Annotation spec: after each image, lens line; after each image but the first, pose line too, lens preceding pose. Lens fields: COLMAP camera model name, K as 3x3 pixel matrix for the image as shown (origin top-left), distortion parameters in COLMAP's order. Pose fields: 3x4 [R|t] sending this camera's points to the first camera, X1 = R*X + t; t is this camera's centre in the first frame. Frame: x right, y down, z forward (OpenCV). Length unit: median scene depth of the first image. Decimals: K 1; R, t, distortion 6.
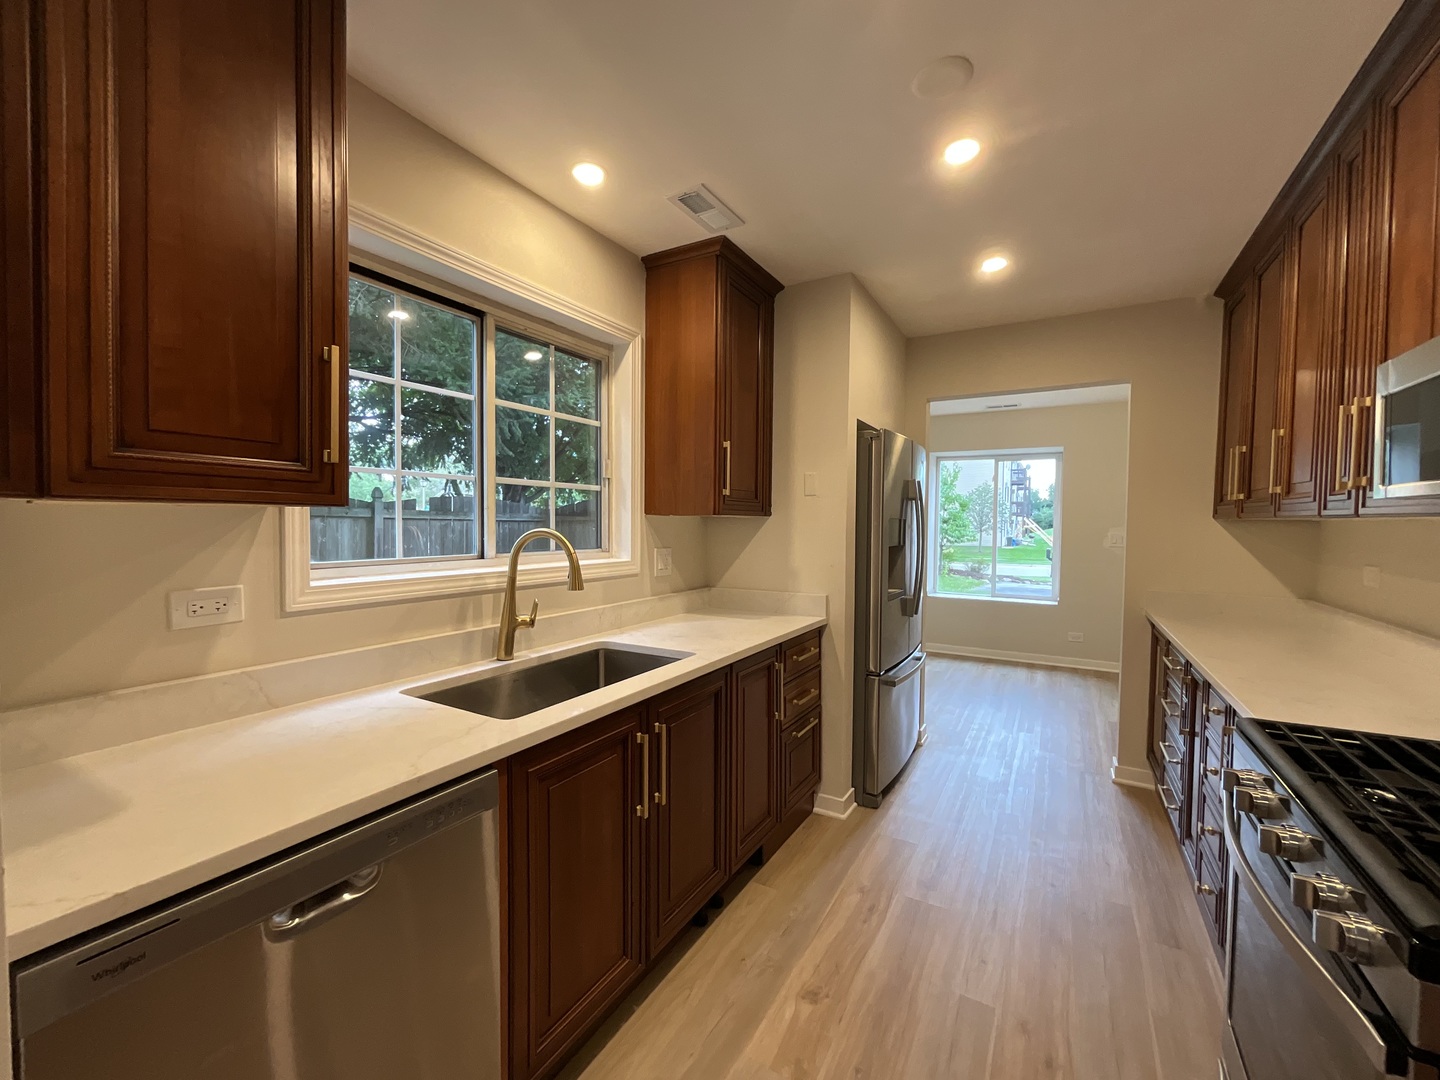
lens RADIAL K [[587.3, 0, 721.3], [0, 587.3, 544.4], [0, 0, 1]] dist [-0.001561, 0.000893]
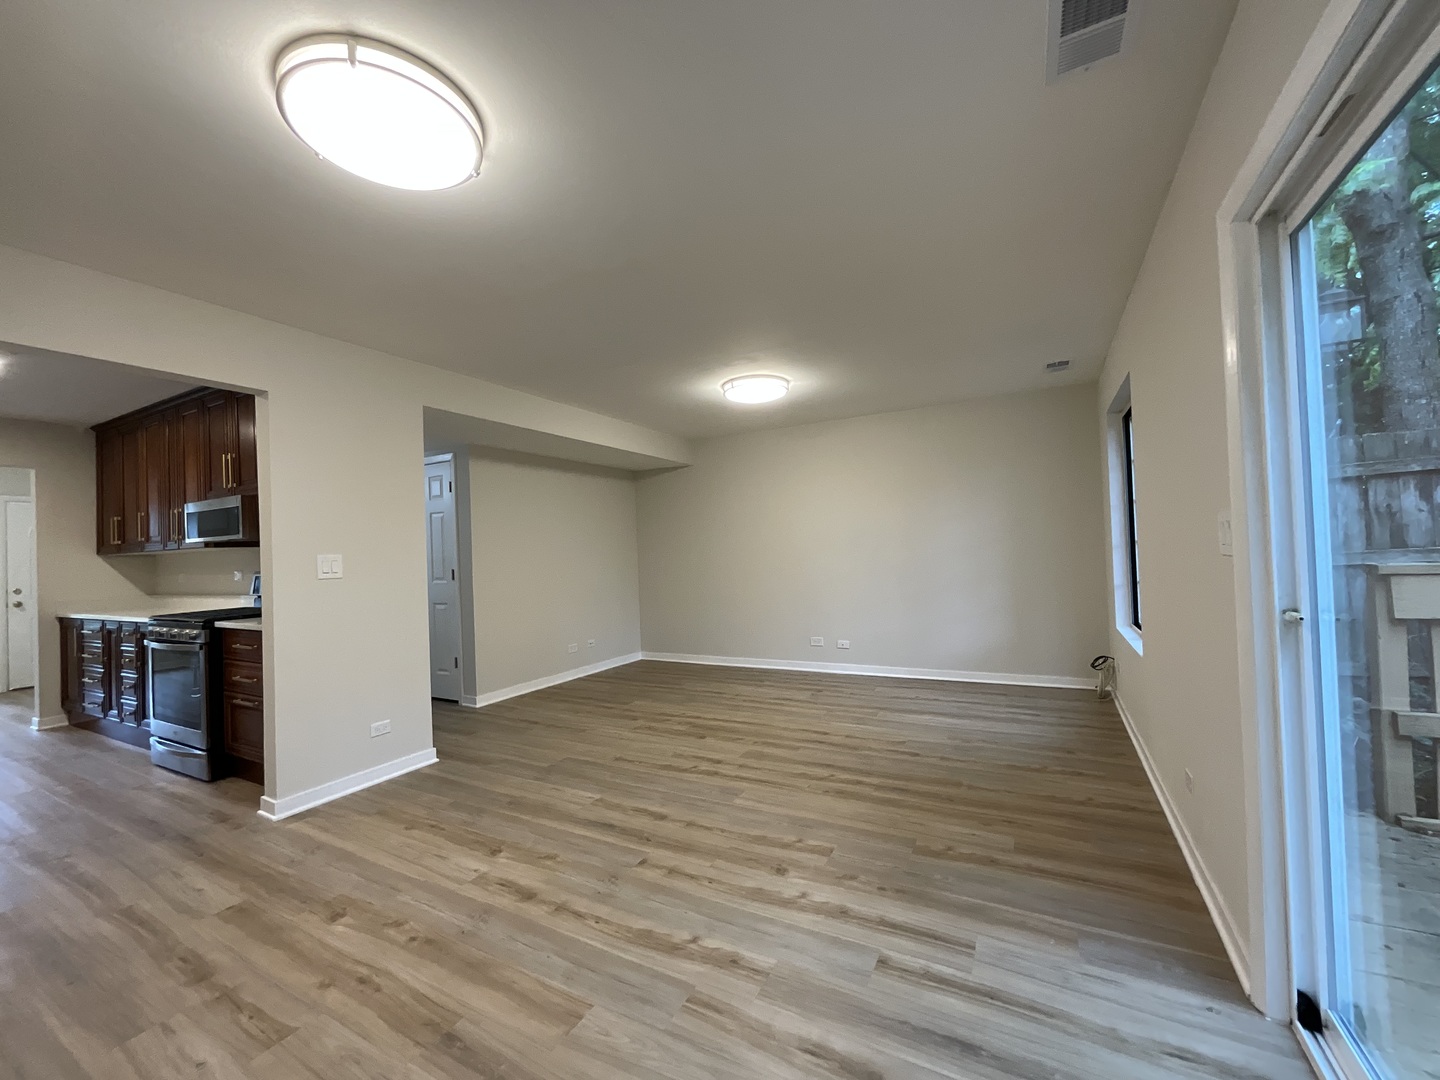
lens RADIAL K [[587.3, 0, 713.9], [0, 587.3, 543.2], [0, 0, 1]] dist [-0.001561, 0.000893]
pose [[-0.024638, 0.008344, 0.999662, -1.088710], [0.075636, 0.997115, -0.006458, 0.081962], [-0.996831, 0.075451, -0.025198, -0.903325]]
